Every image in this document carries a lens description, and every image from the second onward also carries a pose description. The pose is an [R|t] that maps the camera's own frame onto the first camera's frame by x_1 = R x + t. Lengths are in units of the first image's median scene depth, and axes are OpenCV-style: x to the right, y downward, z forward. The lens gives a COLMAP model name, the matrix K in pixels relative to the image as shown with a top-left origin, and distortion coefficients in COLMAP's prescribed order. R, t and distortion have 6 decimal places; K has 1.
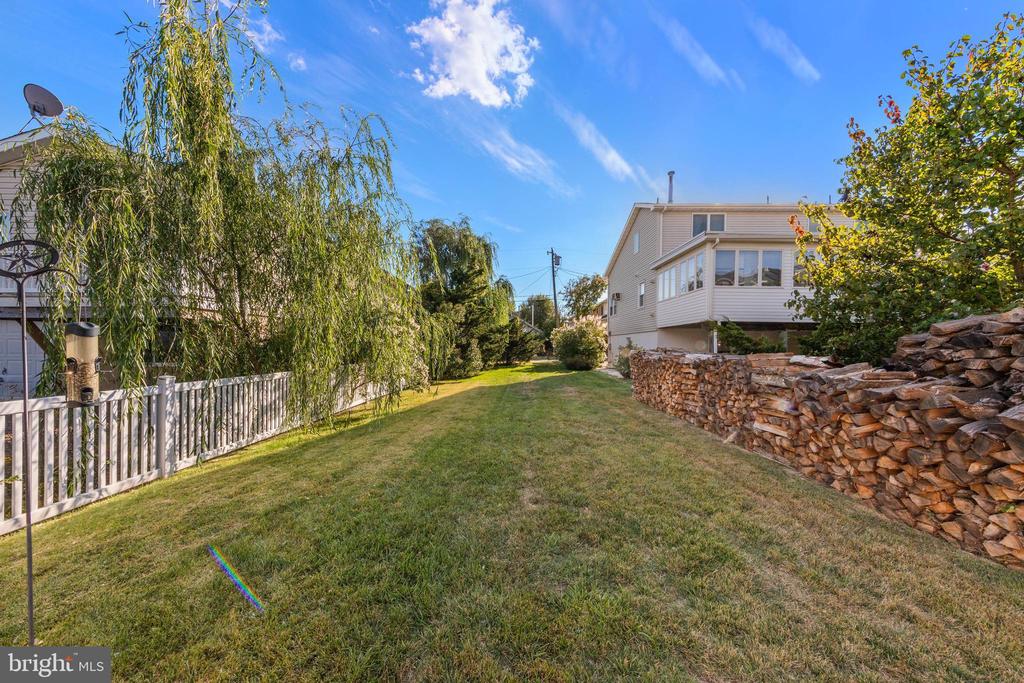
lens RADIAL K [[336.6, 0, 511.5], [0, 336.6, 345.1], [0, 0, 1]] dist [0.008586, -0.000054]
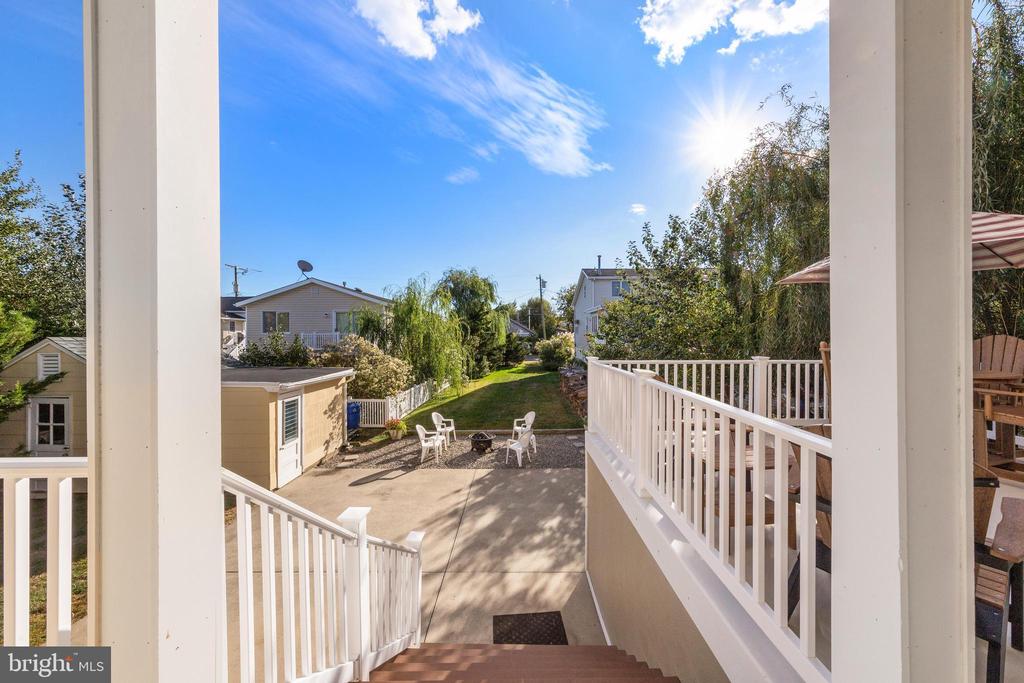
lens RADIAL K [[336.6, 0, 511.5], [0, 336.6, 342.9], [0, 0, 1]] dist [0.008586, -0.000054]
pose [[0.999920, -0.011340, -0.005583, 0.024532], [0.011418, 0.999836, 0.014078, -0.070325], [0.005422, -0.014141, 0.999885, -0.483245]]
